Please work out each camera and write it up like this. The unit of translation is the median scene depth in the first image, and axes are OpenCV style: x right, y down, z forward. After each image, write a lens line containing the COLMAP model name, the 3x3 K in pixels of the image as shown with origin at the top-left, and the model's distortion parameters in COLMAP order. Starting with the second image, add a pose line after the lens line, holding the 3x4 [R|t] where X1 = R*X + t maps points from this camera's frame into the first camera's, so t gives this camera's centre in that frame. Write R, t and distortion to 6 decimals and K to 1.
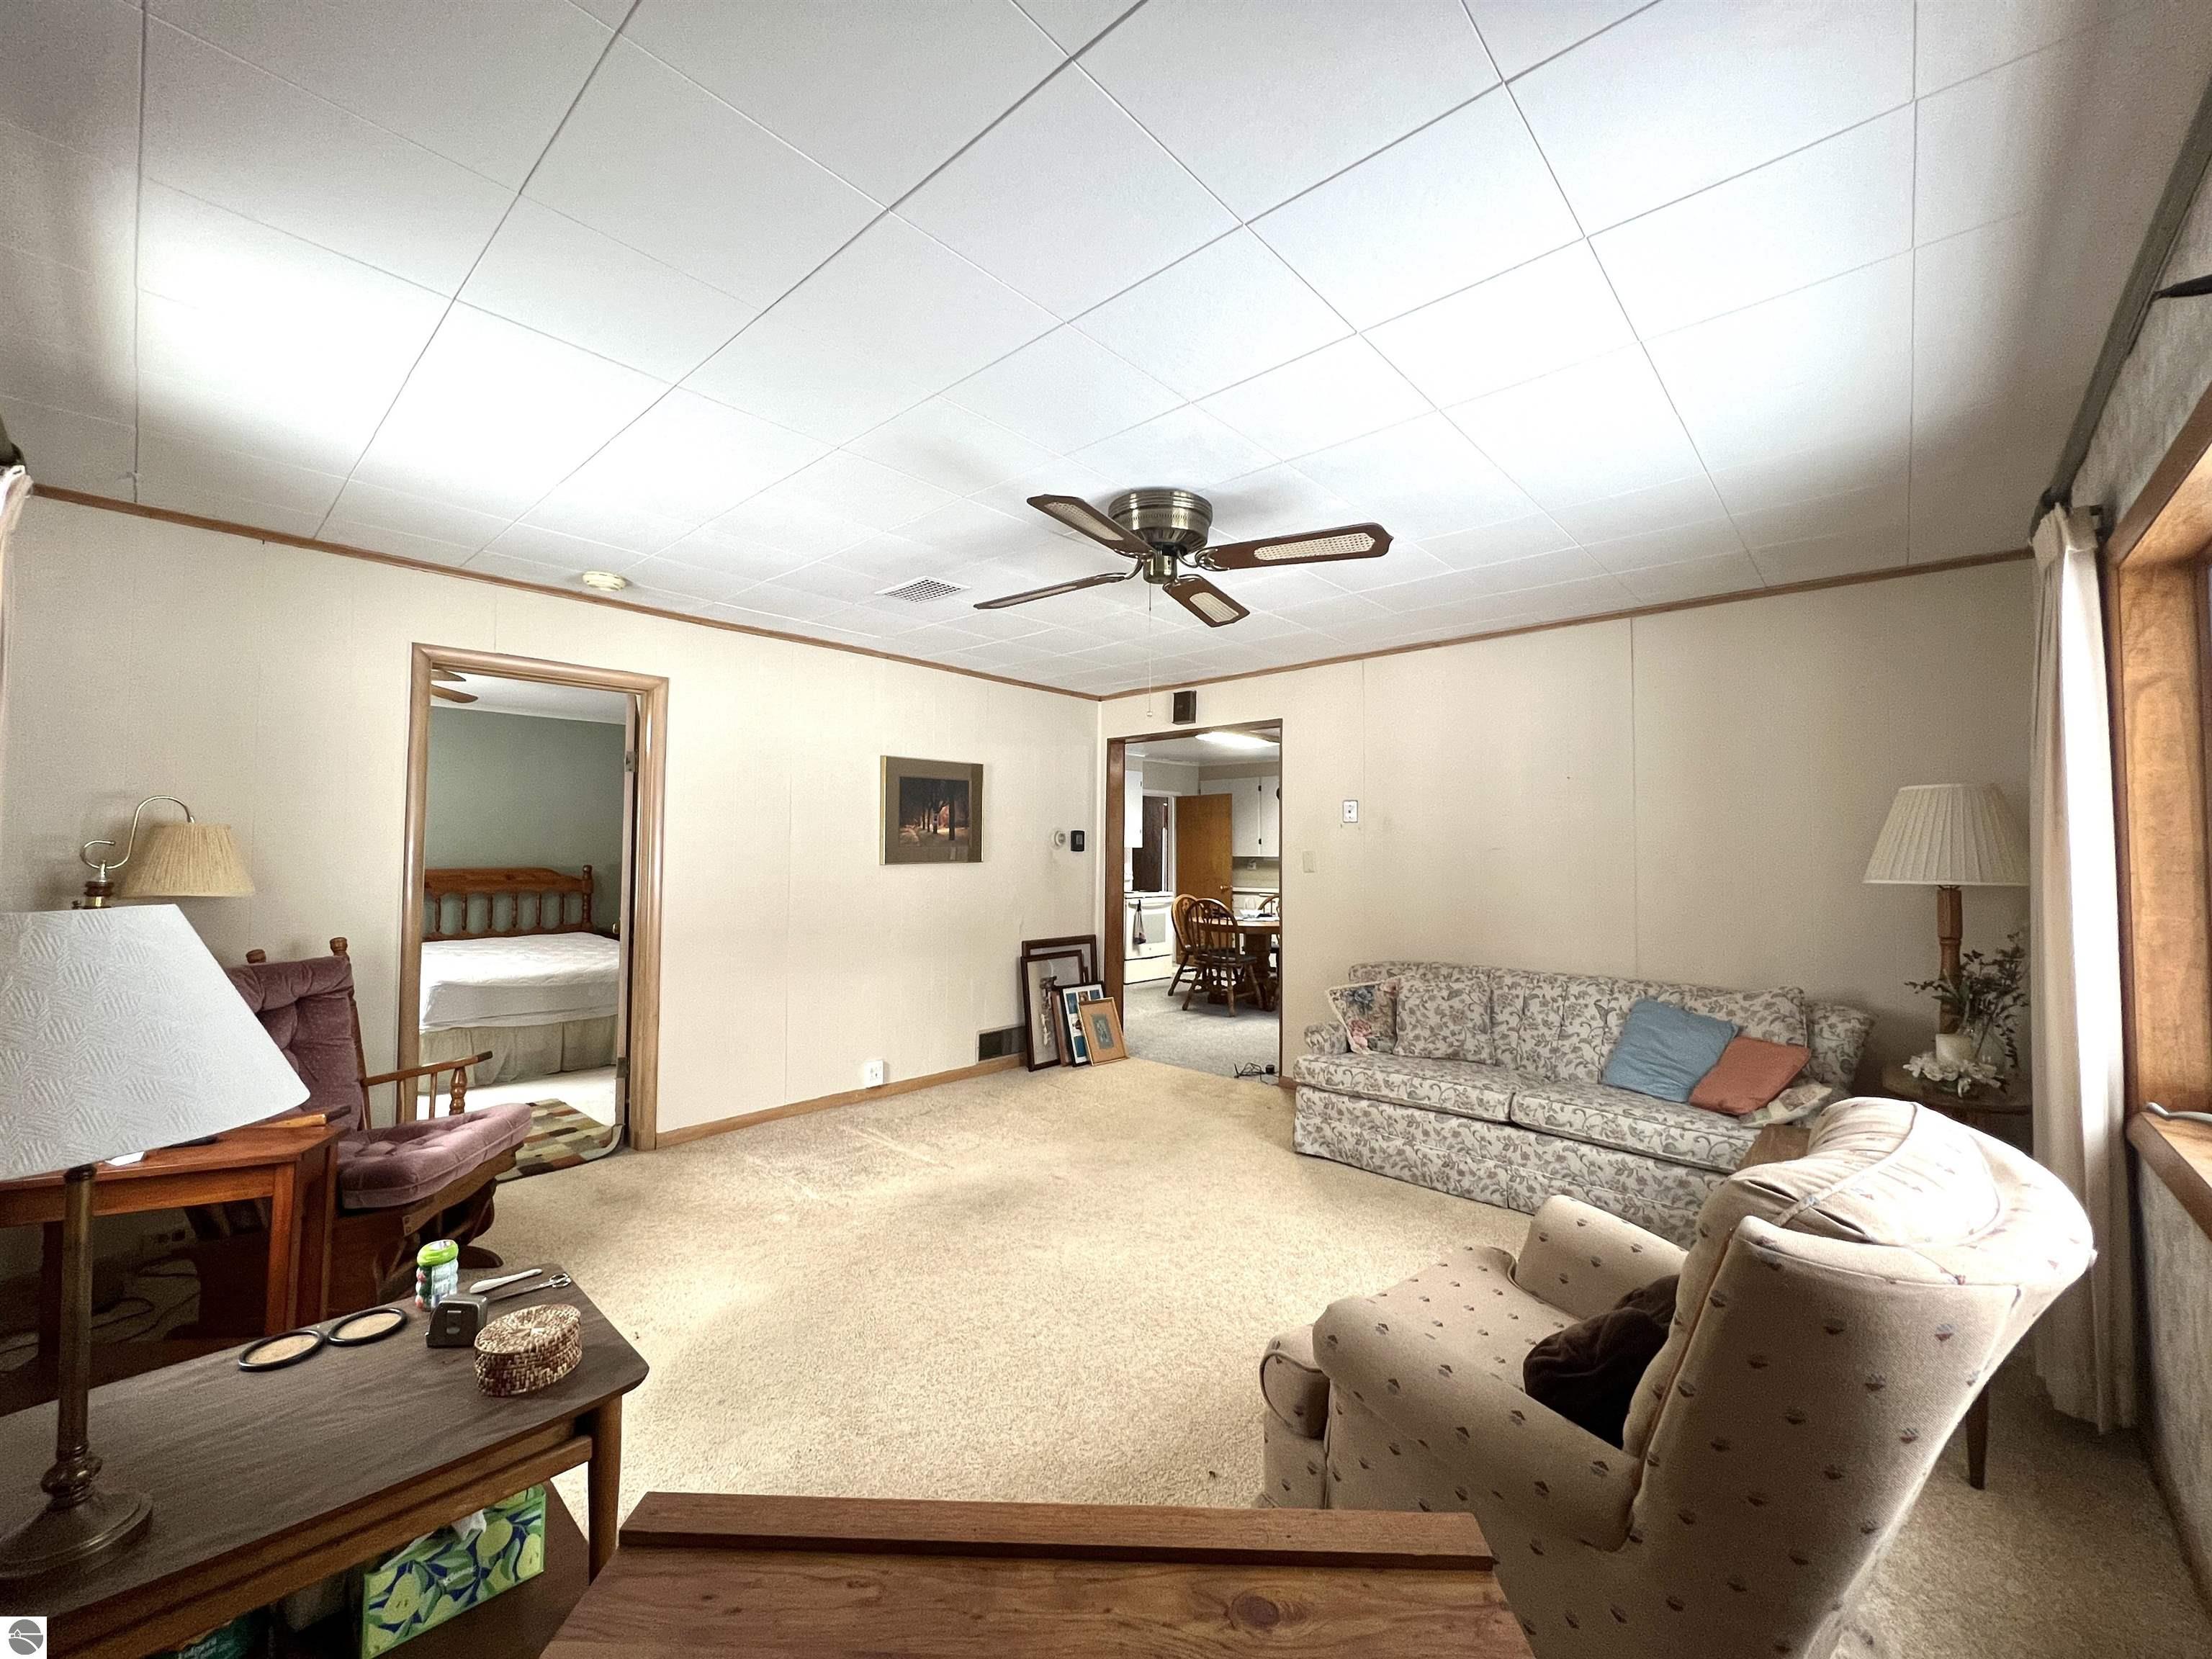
lens RADIAL K [[886.0, 0, 1100.9], [0, 886.0, 824.0], [0, 0, 1]] dist [-0.001107, 0.000595]
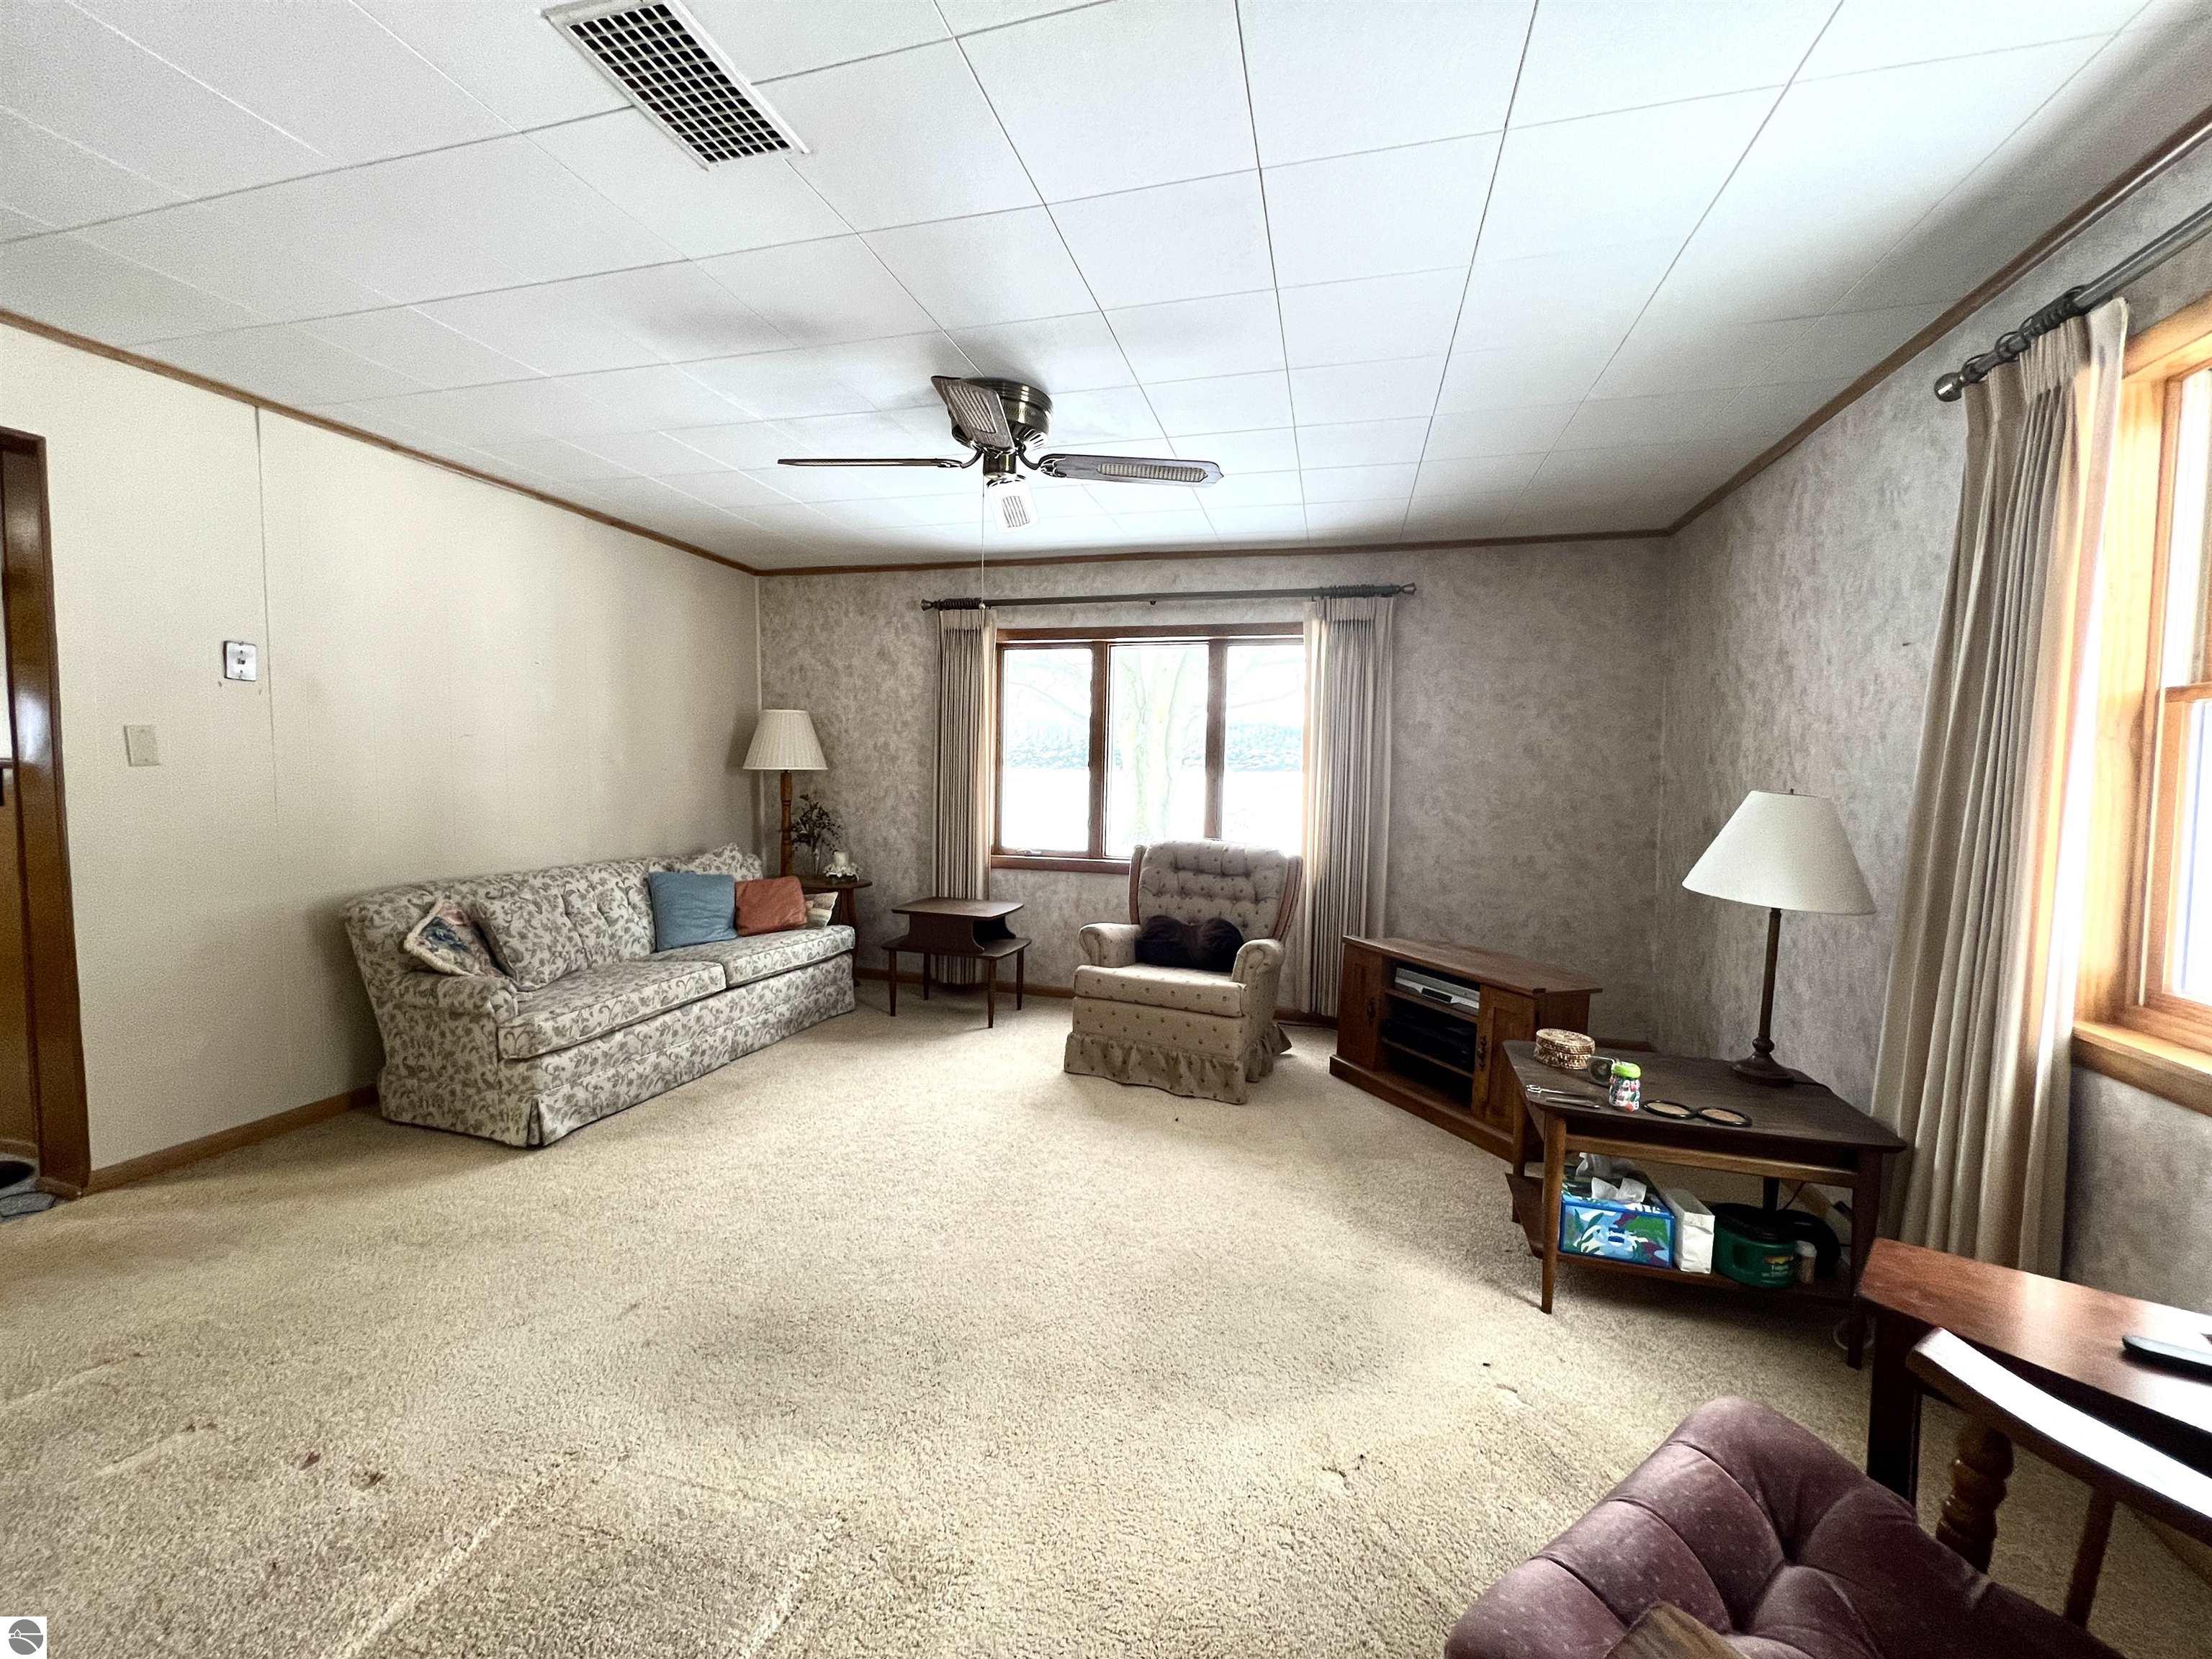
lens RADIAL K [[886.0, 0, 1094.9], [0, 886.0, 826.7], [0, 0, 1]] dist [-0.001107, 0.000595]
pose [[-0.445638, -0.072017, 0.892312, -0.666359], [-0.054003, 0.997106, 0.053504, 0.044369], [-0.893583, -0.024344, -0.448238, 0.994939]]
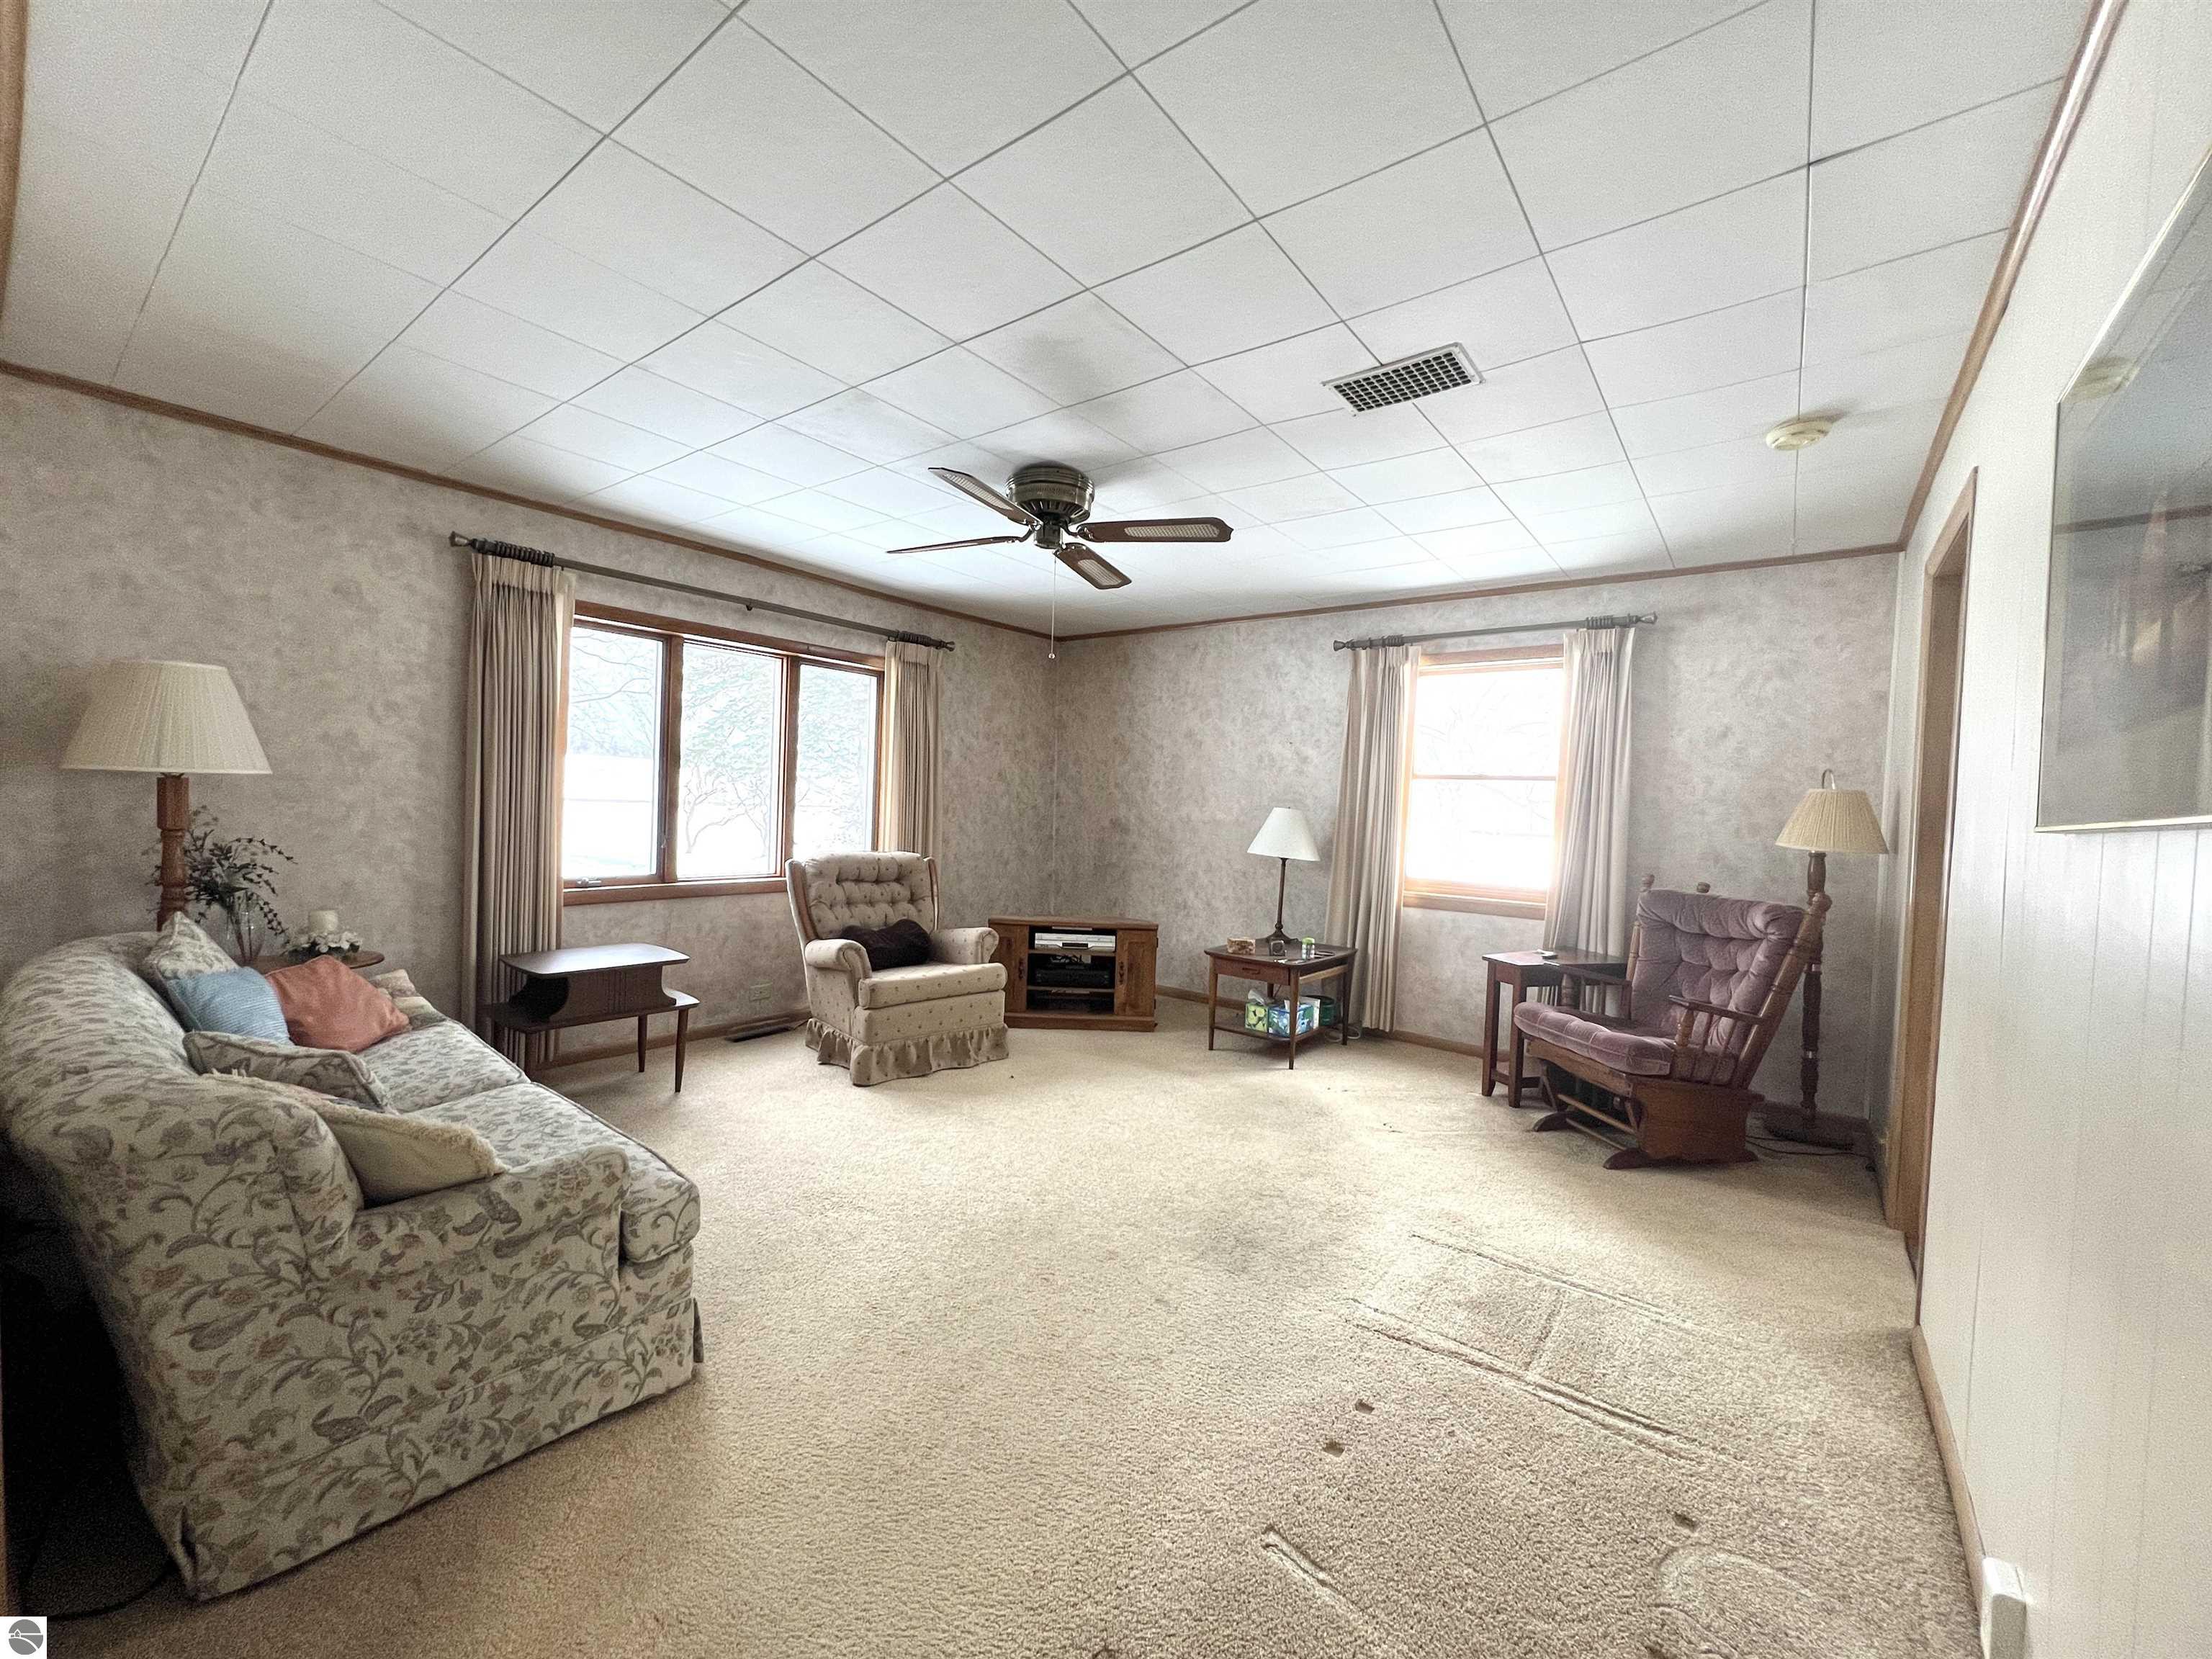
lens RADIAL K [[886.0, 0, 1101.3], [0, 886.0, 830.1], [0, 0, 1]] dist [-0.001107, 0.000595]
pose [[-0.996258, -0.040568, -0.076319, 0.049024], [-0.040570, 0.999176, -0.001518, 0.073475], [0.076318, 0.001584, -0.997082, 1.605697]]
